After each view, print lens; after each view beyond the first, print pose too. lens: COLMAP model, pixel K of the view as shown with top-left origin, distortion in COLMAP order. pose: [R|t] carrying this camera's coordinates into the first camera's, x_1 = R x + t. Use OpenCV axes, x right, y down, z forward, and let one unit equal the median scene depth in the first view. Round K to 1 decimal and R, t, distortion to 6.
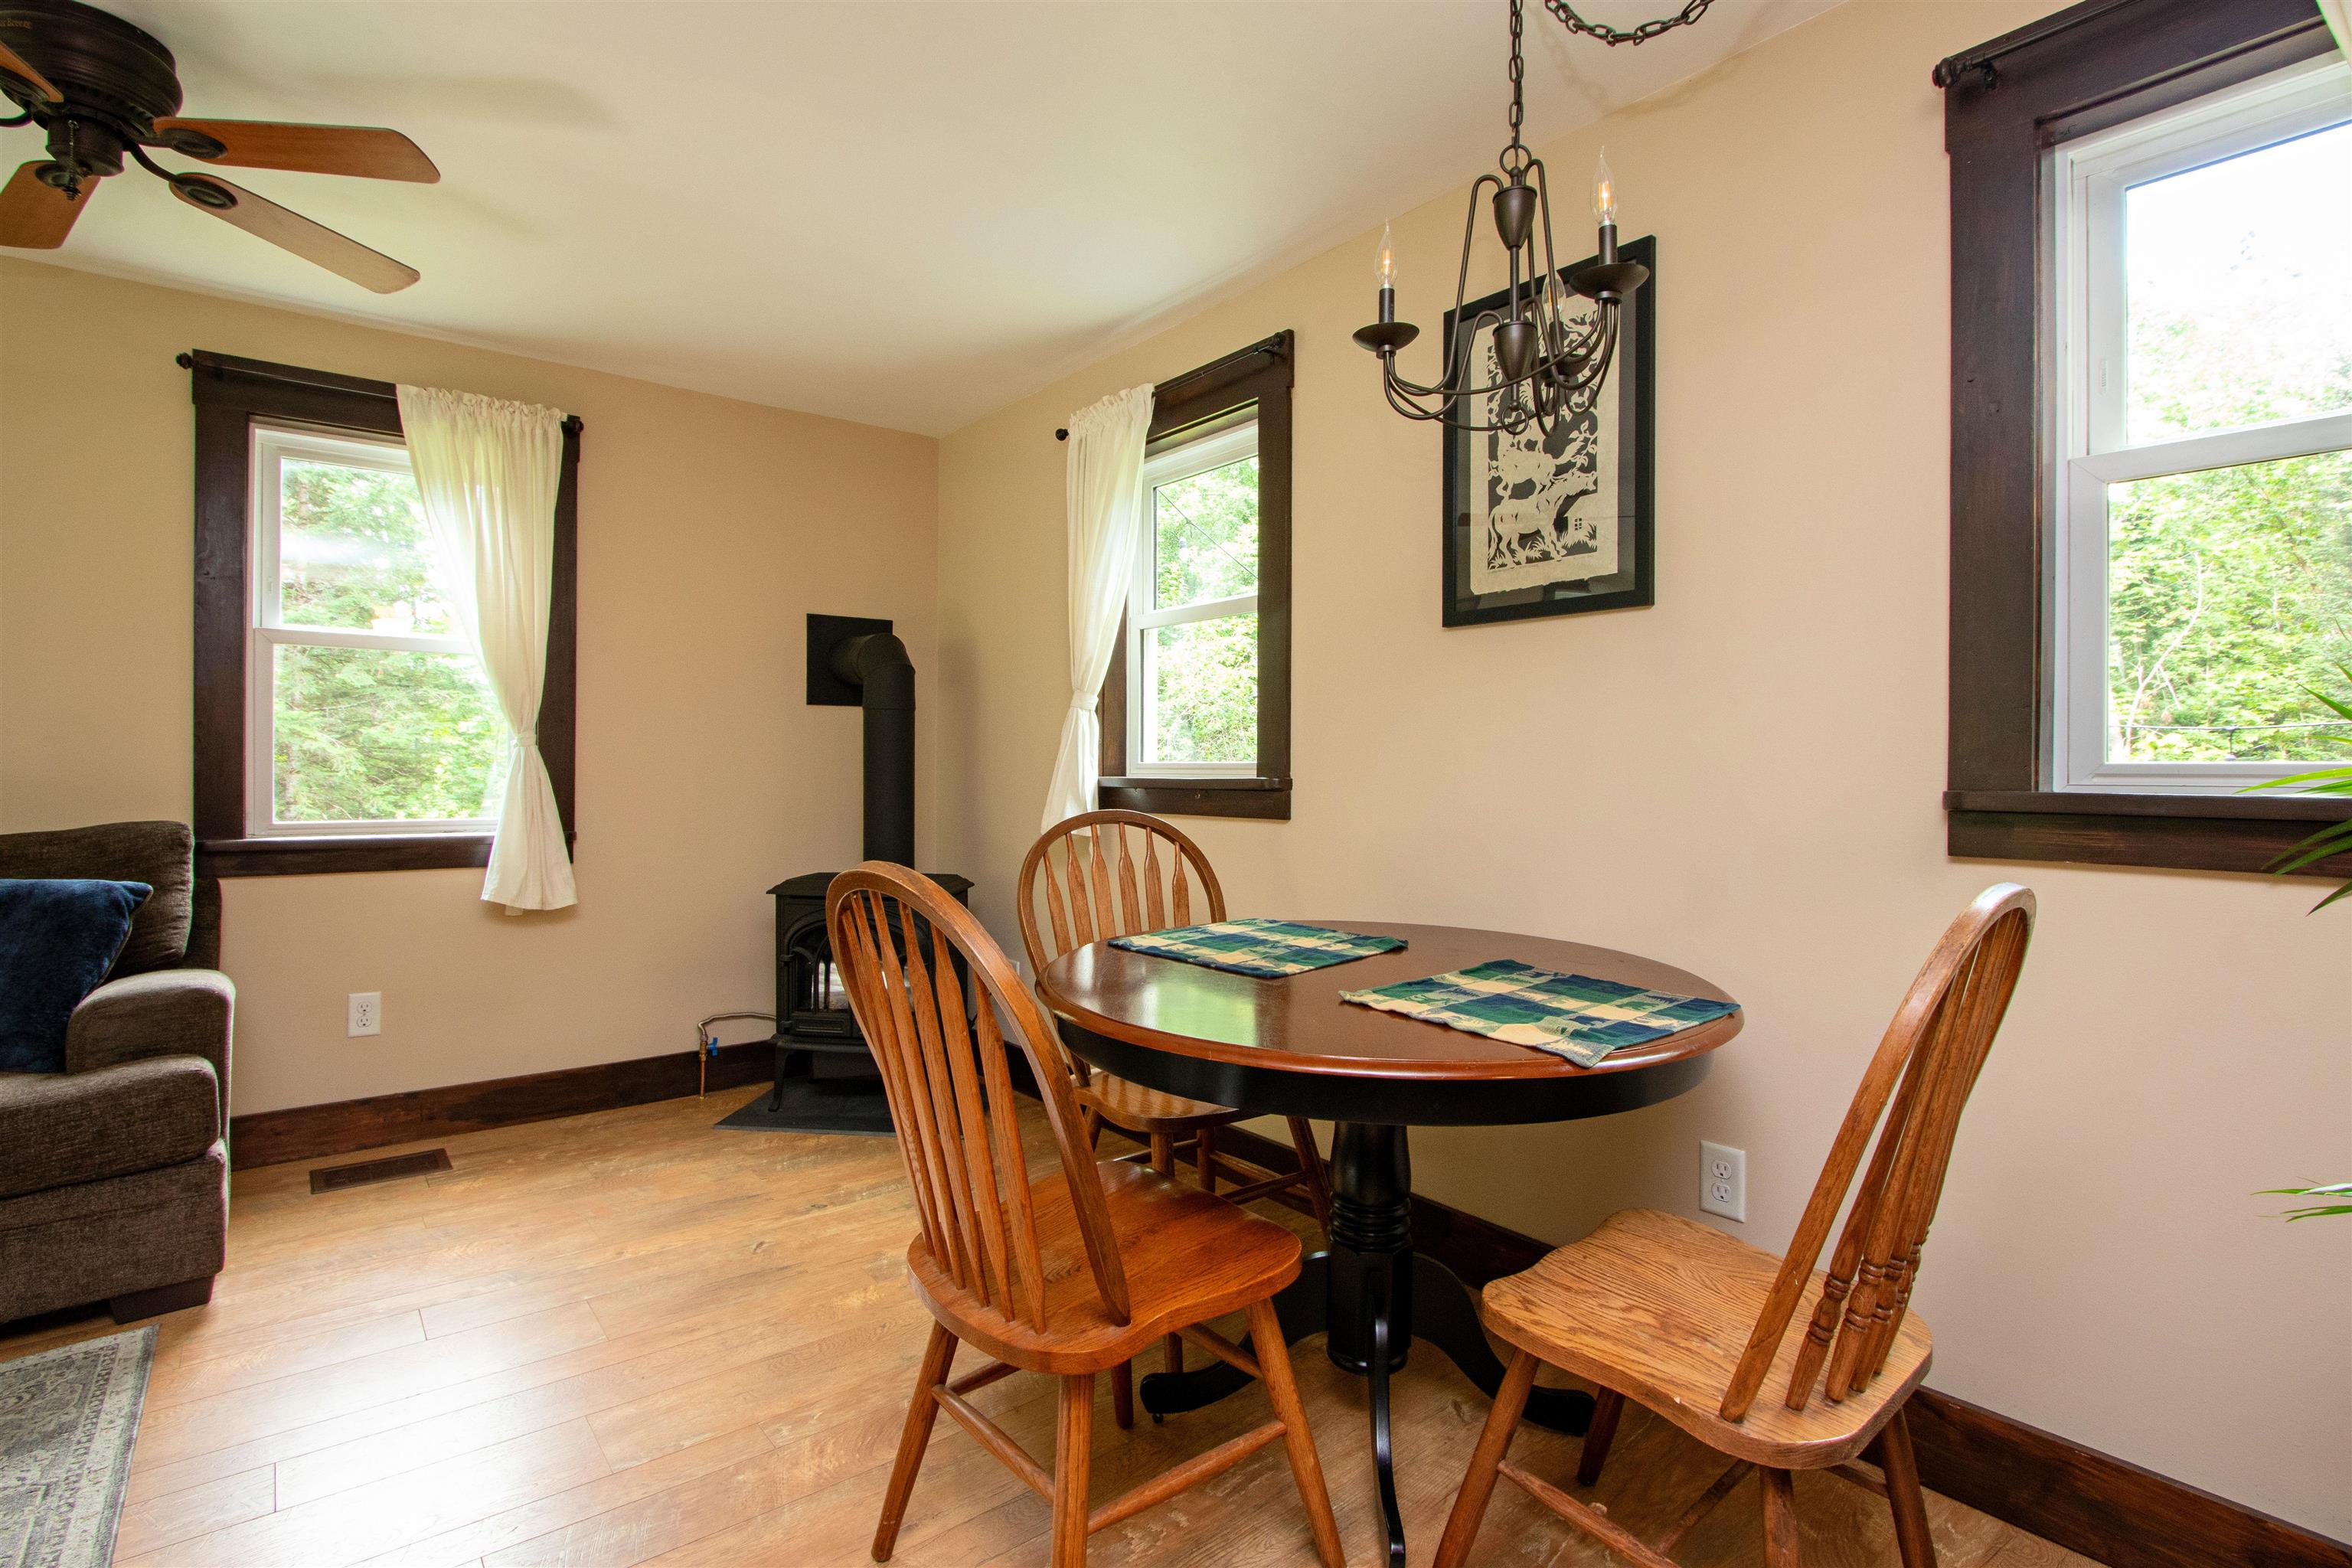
lens RADIAL K [[1089.2, 0, 1139.3], [0, 1089.2, 771.0], [0, 0, 1]] dist [-0.016155, 0.001574]
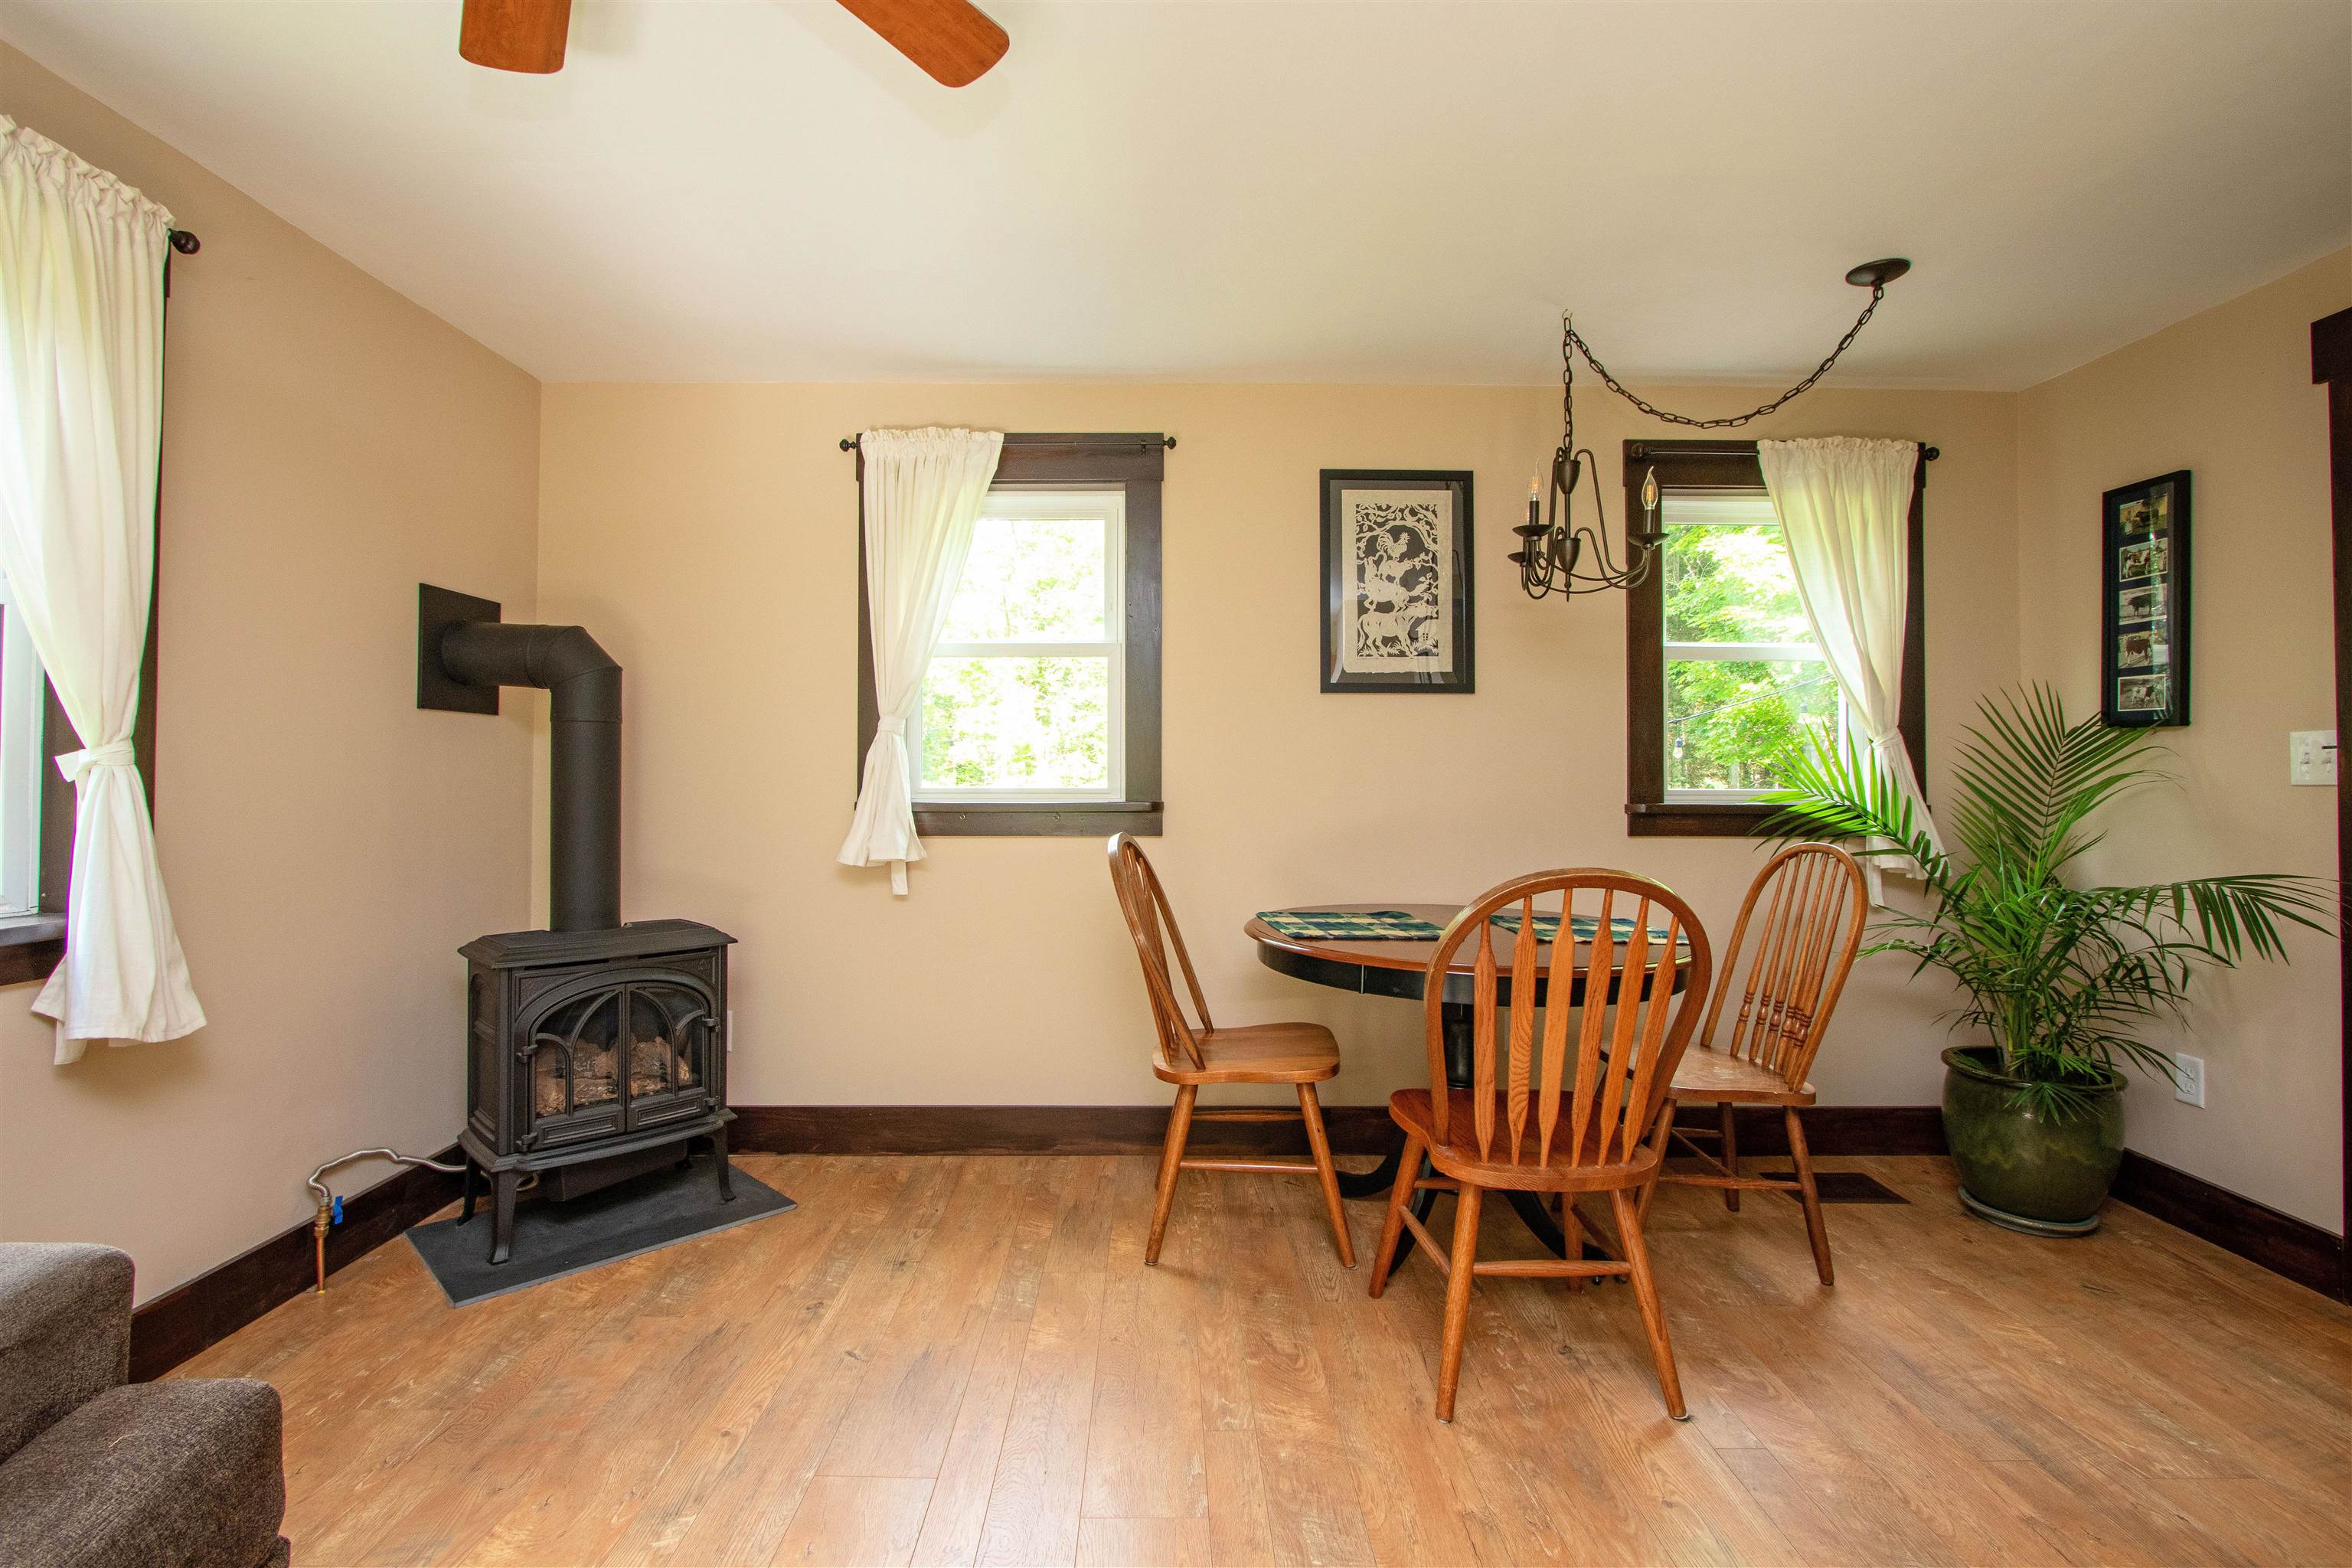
lens RADIAL K [[1089.2, 0, 1116.6], [0, 1089.2, 775.6], [0, 0, 1]] dist [-0.016155, 0.001574]
pose [[0.631322, -0.005897, 0.775498, -1.001259], [0.000418, 0.999974, 0.007264, -0.036957], [-0.775521, -0.004262, 0.631308, 0.327350]]
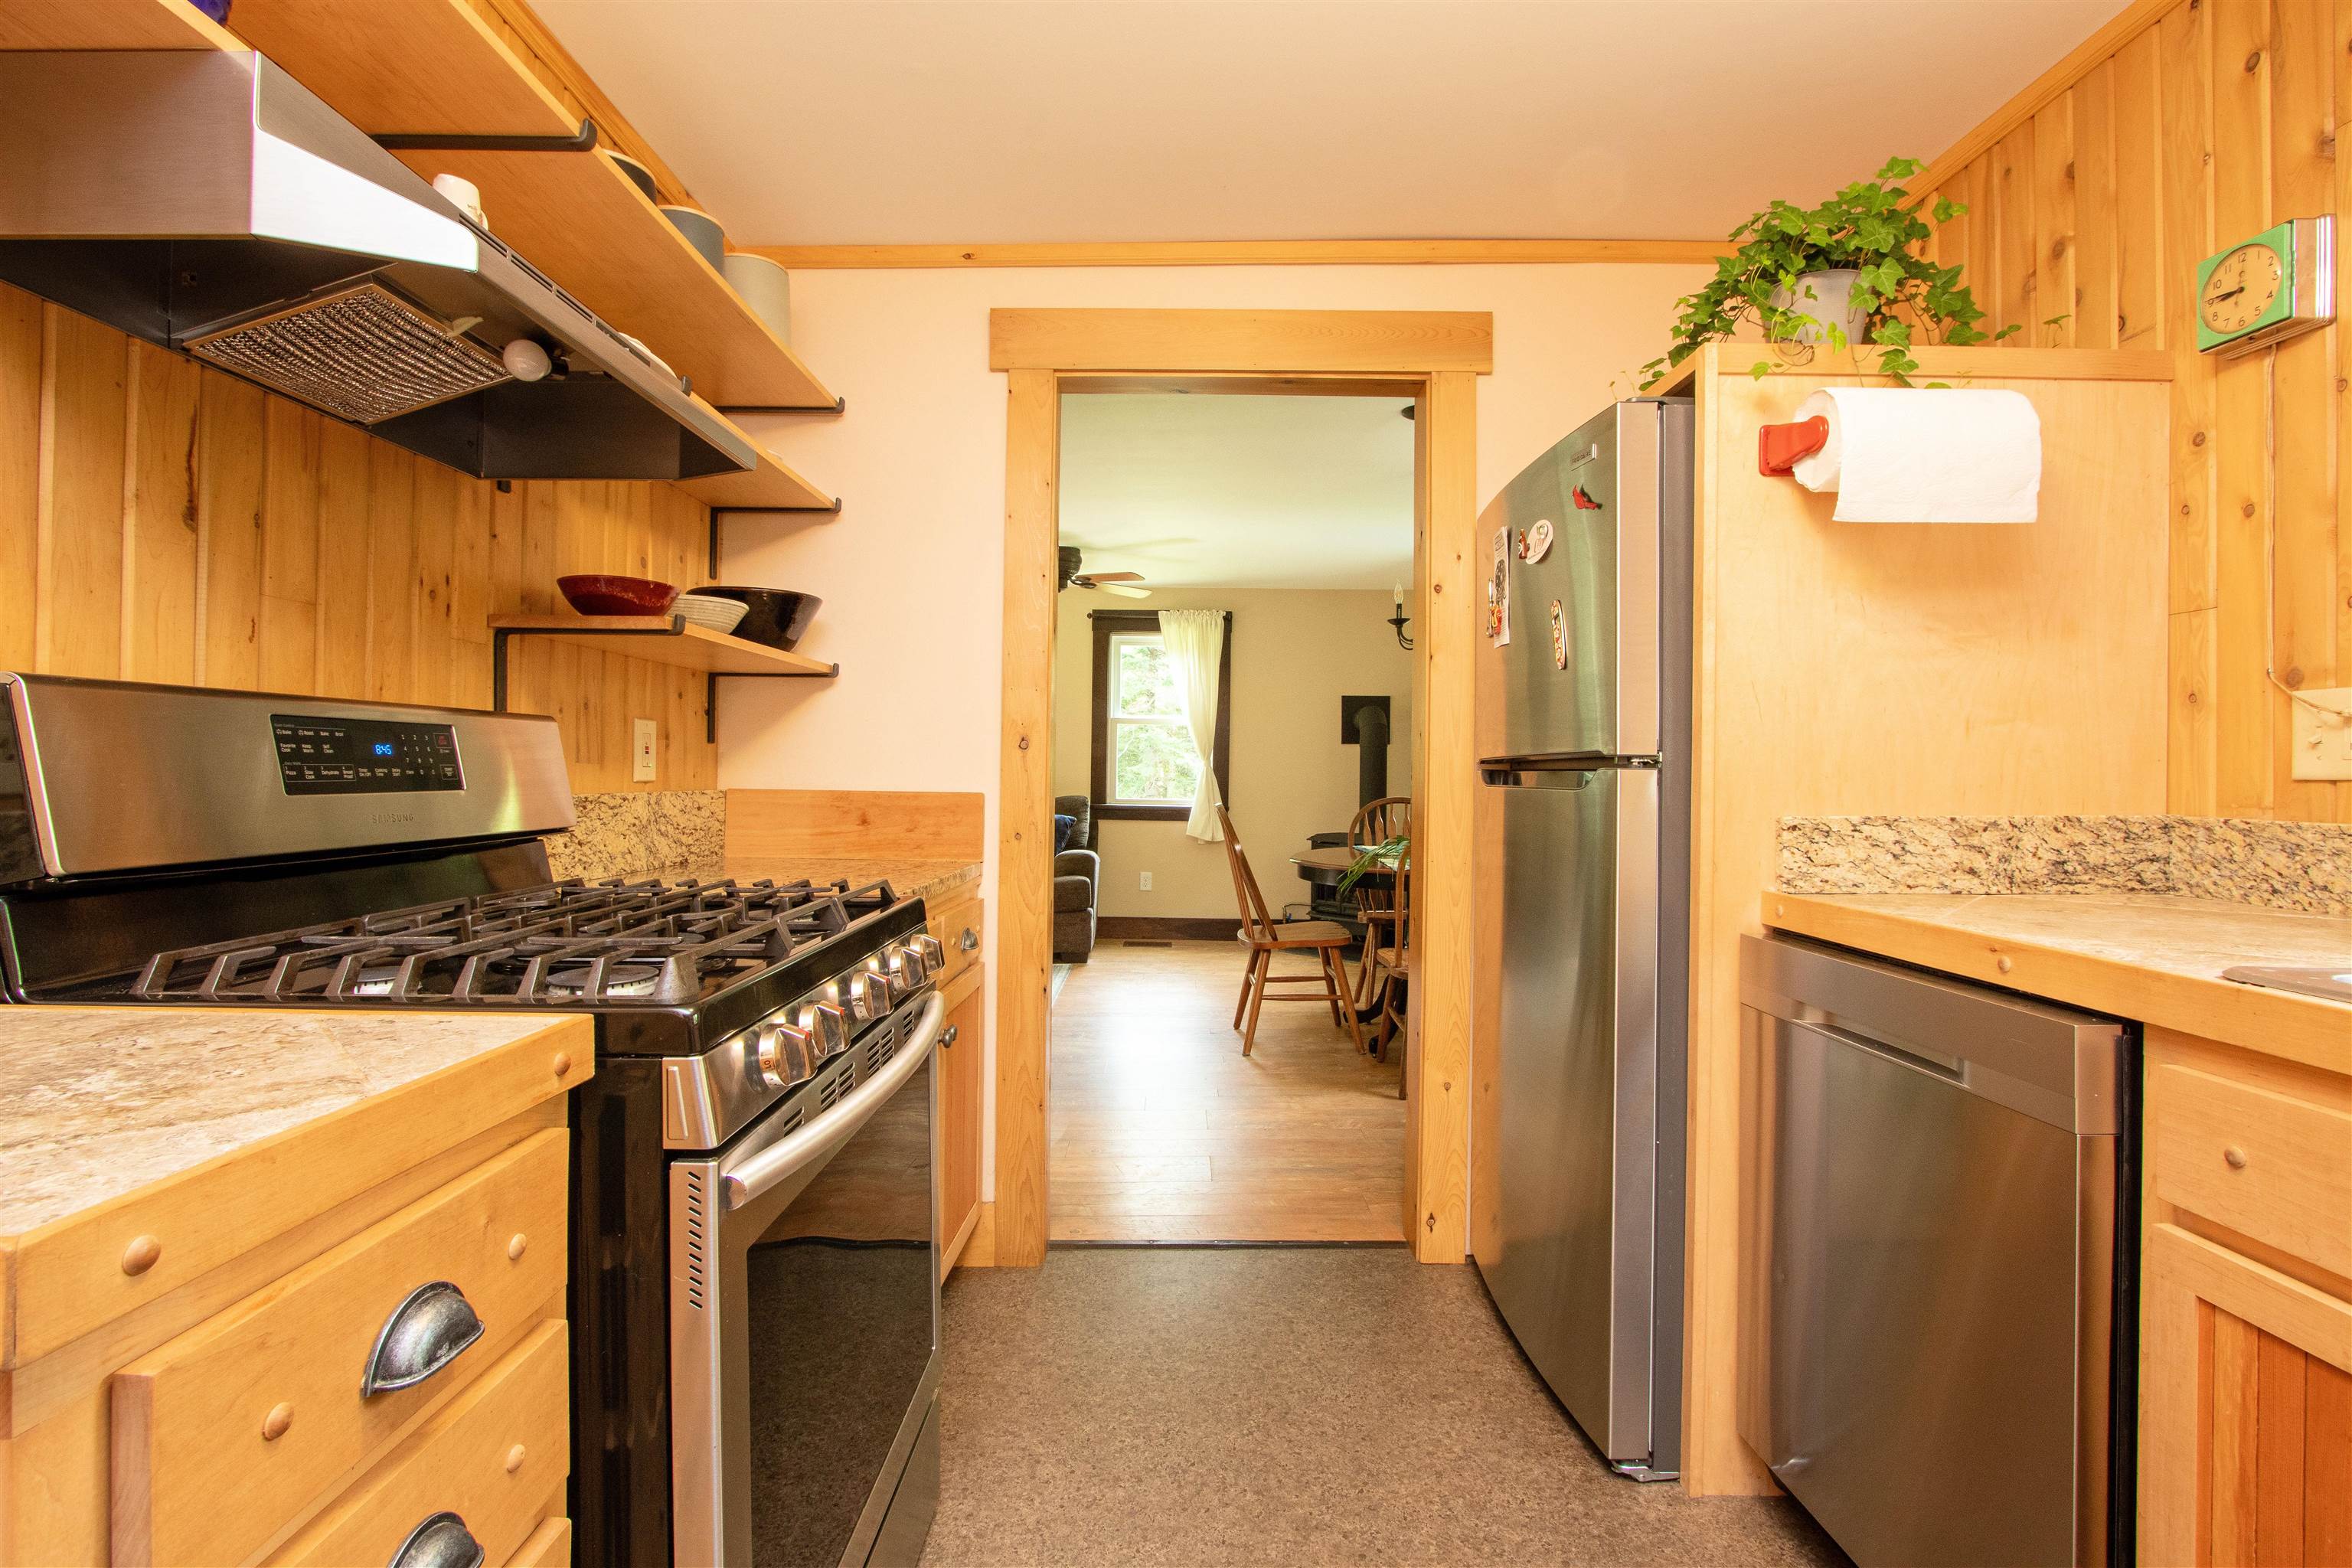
lens RADIAL K [[1089.2, 0, 1191.9], [0, 1089.2, 765.8], [0, 0, 1]] dist [-0.016155, 0.001574]
pose [[0.783221, 0.000881, -0.621743, 1.141227], [-0.010562, 0.999874, -0.011888, 0.003185], [0.621654, 0.015878, 0.783131, -1.088762]]
